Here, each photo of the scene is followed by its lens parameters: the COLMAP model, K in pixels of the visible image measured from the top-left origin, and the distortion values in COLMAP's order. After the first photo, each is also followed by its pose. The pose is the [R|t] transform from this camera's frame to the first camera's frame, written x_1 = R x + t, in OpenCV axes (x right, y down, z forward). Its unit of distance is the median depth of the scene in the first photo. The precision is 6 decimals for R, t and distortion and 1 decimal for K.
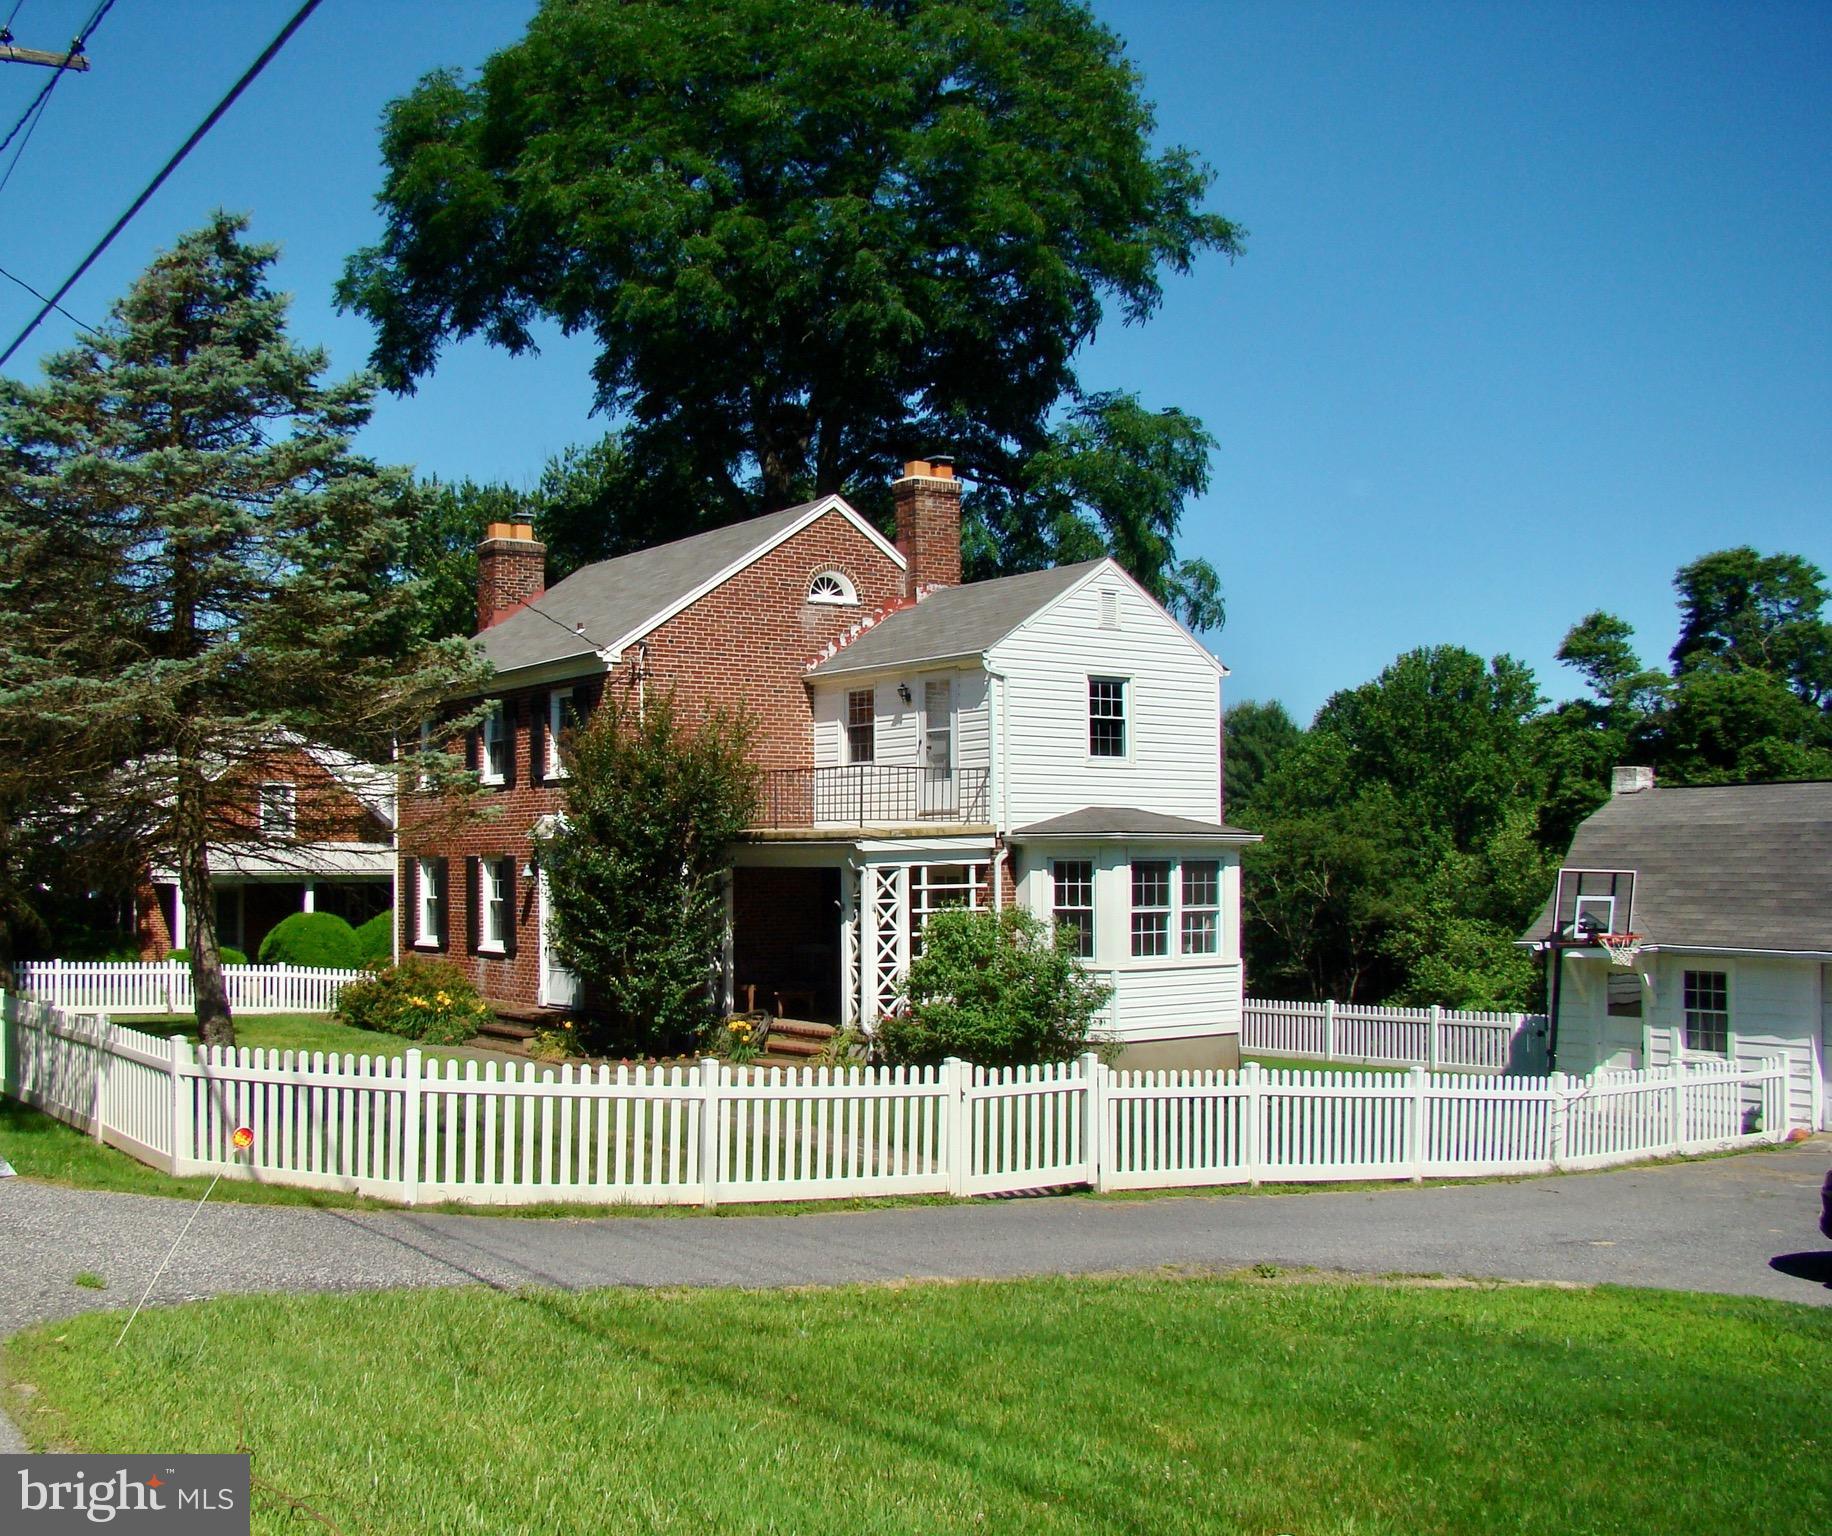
lens RADIAL K [[2296.0, 0, 916.0], [0, 2296.0, 768.0], [0, 0, 1]] dist [-0.168751, 0.009931]
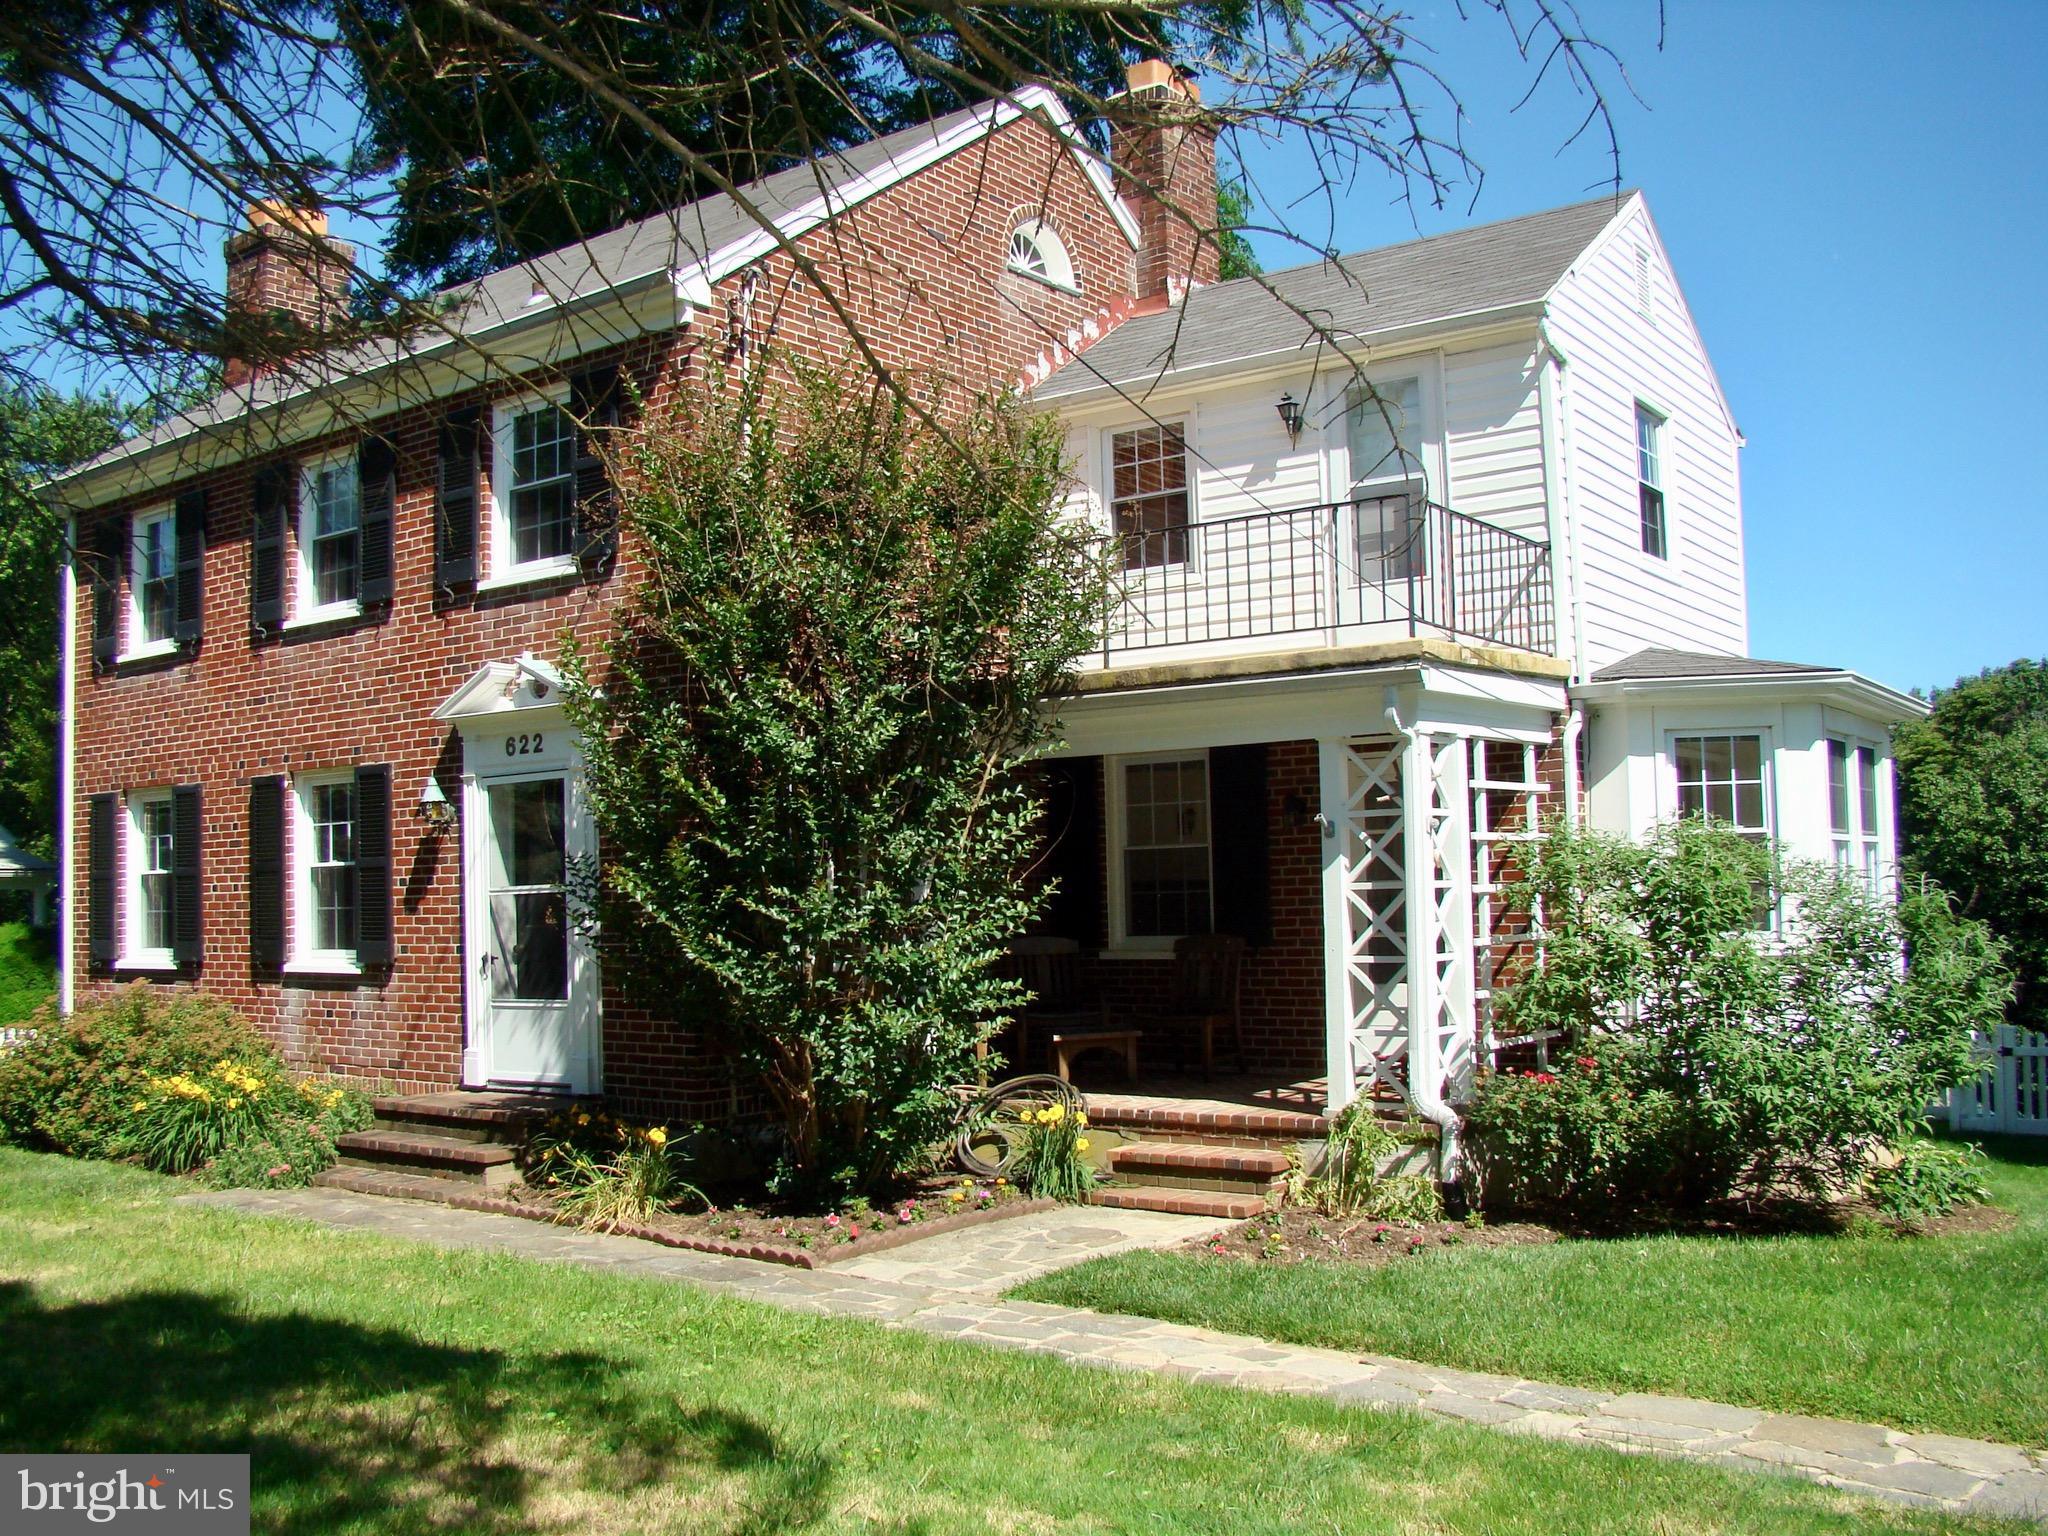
lens RADIAL K [[1952.0, 0, 1024.0], [0, 1952.0, 768.0], [0, 0, 1]] dist [-0.120408, 0.000299]
pose [[0.946258, 0.005702, 0.323362, -0.185884], [0.006864, 0.999265, -0.037706, 0.056559], [-0.323339, 0.037899, 0.945524, 0.602920]]
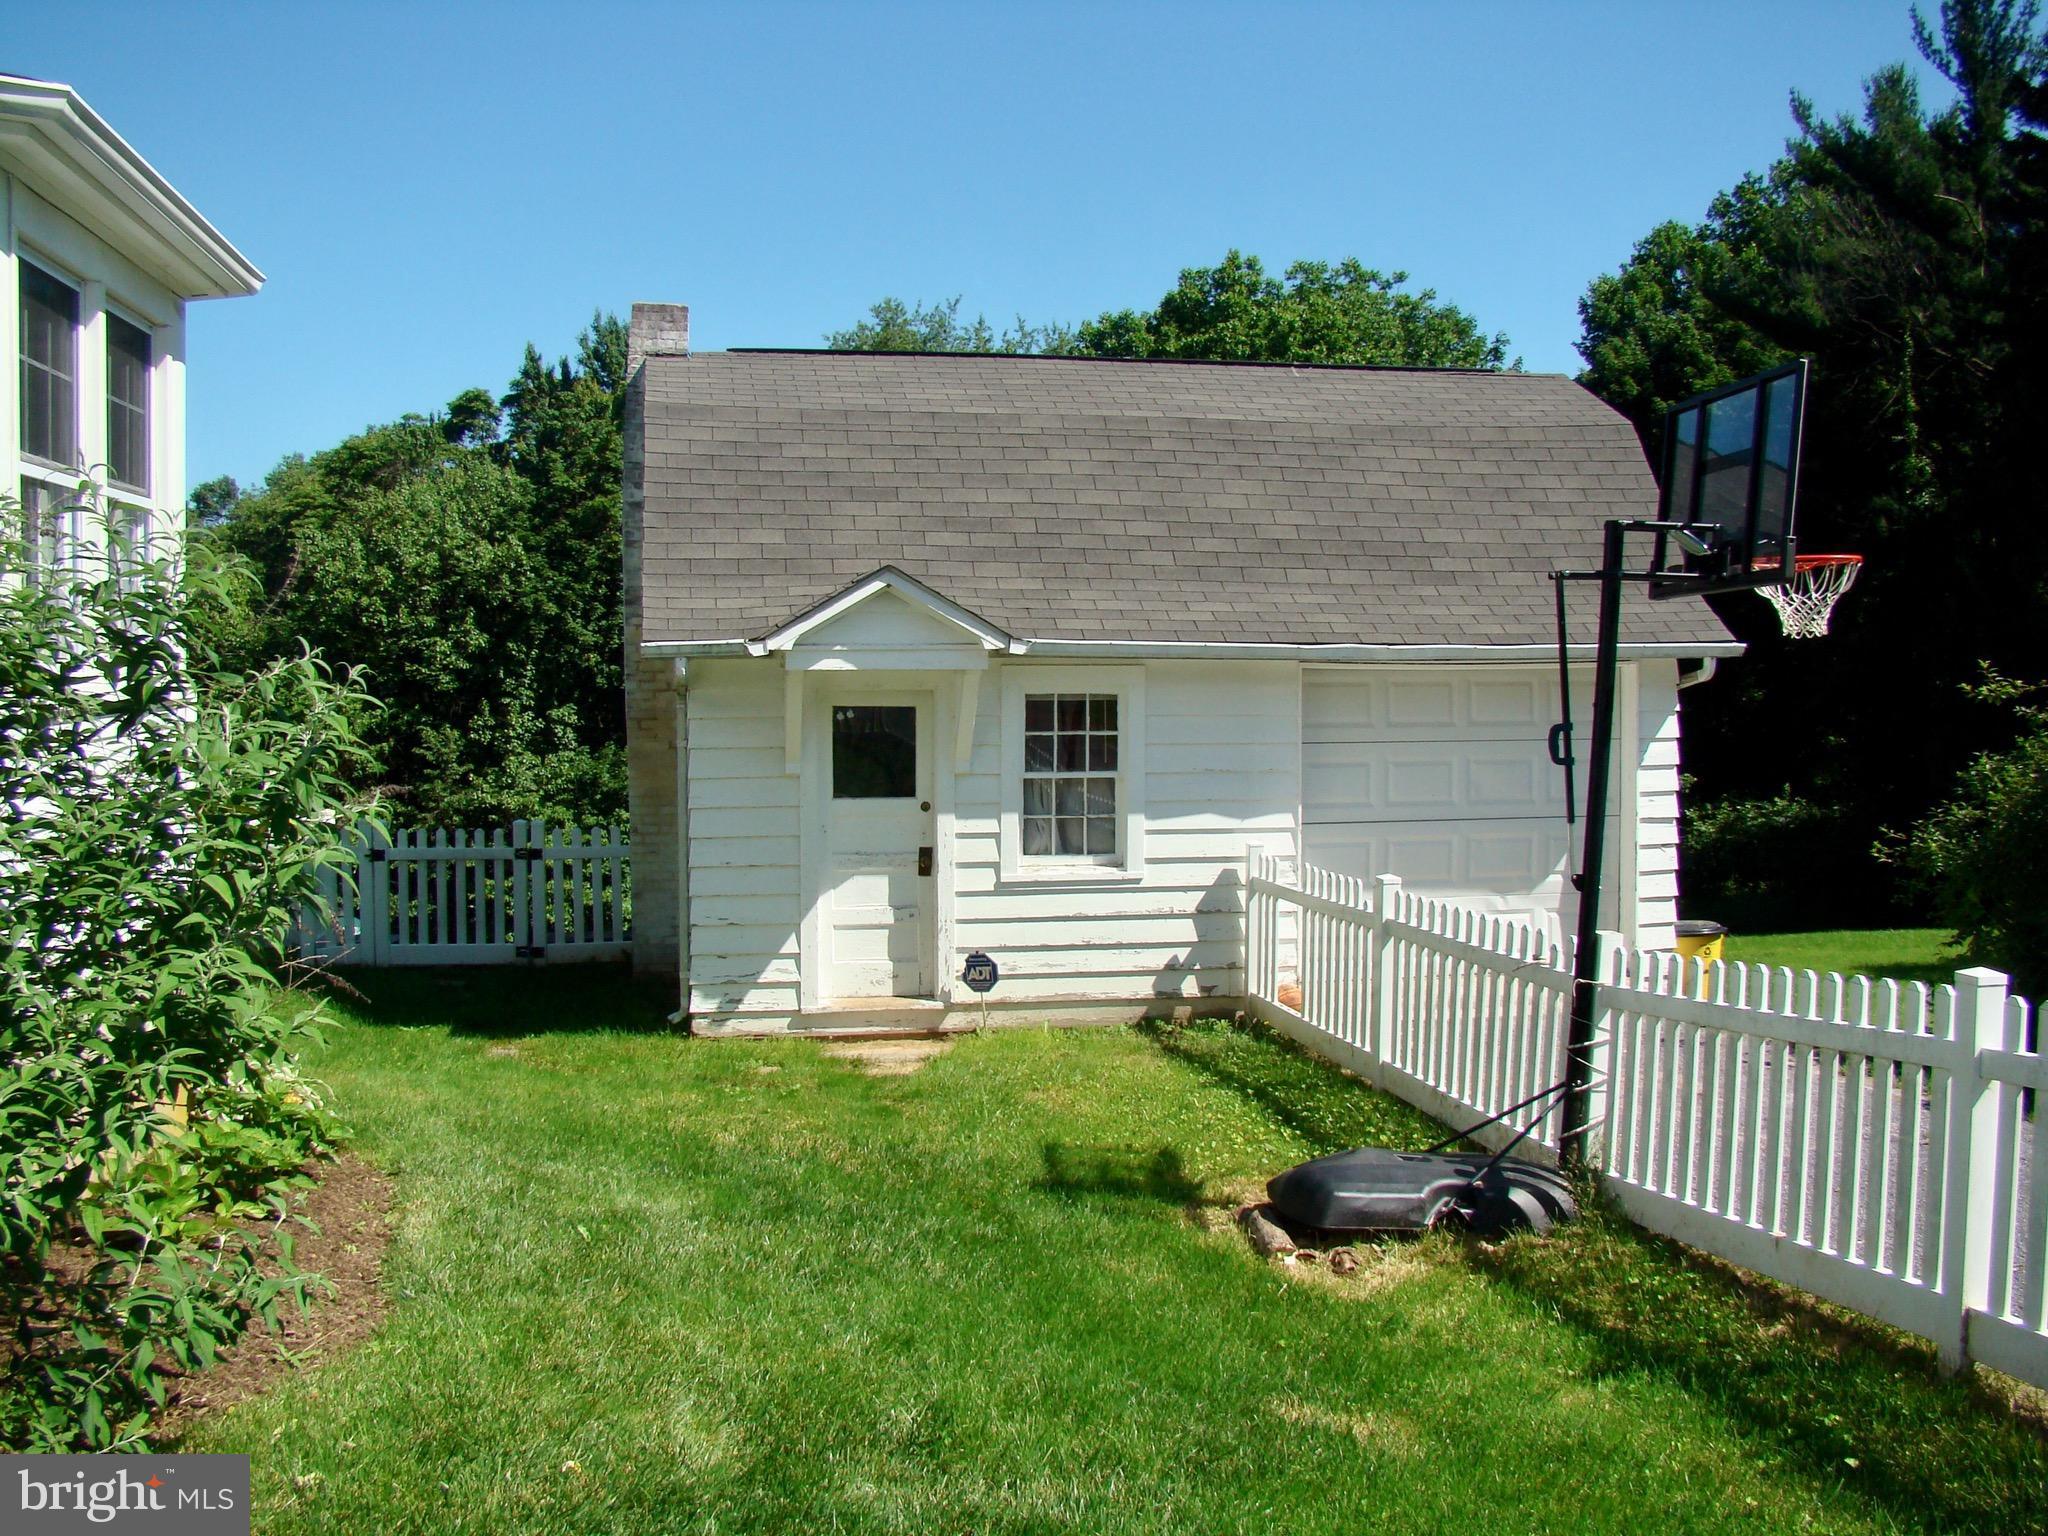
lens RADIAL K [[1952.0, 0, 1024.0], [0, 1952.0, 768.0], [0, 0, 1]] dist [-0.120408, 0.000299]
pose [[0.427790, -0.051178, 0.902428, -0.035113], [-0.033425, 0.996817, 0.072375, 0.068654], [-0.903260, -0.061125, 0.424718, 0.745929]]
